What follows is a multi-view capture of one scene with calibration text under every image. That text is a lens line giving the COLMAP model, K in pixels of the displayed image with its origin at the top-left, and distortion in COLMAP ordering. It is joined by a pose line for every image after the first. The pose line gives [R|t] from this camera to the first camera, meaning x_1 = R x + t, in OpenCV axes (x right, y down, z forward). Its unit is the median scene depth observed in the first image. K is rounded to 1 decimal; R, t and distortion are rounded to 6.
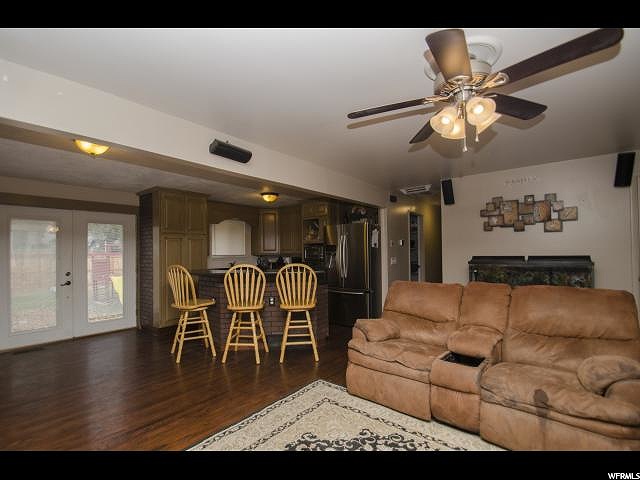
lens RADIAL K [[303.7, 0, 319.4], [0, 303.7, 243.3], [0, 0, 1]] dist [-0.002955, -0.005893]
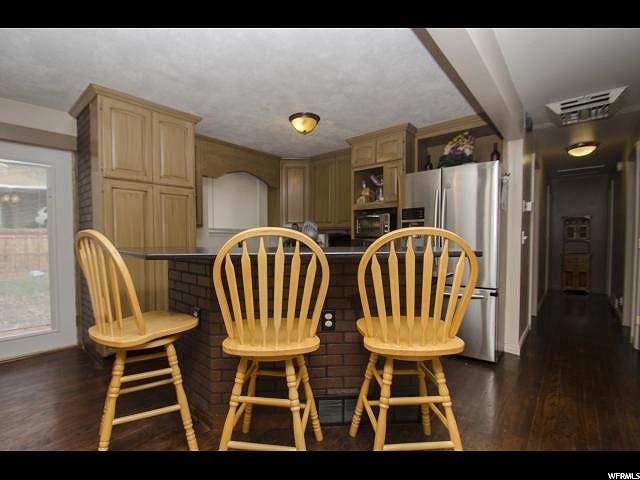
lens RADIAL K [[303.7, 0, 320.2], [0, 303.7, 241.7], [0, 0, 1]] dist [-0.002955, -0.005893]
pose [[0.999591, 0.009584, -0.026939, -0.157566], [-0.008394, 0.998998, 0.043954, 0.059586], [0.027333, -0.043710, 0.998670, 0.571138]]
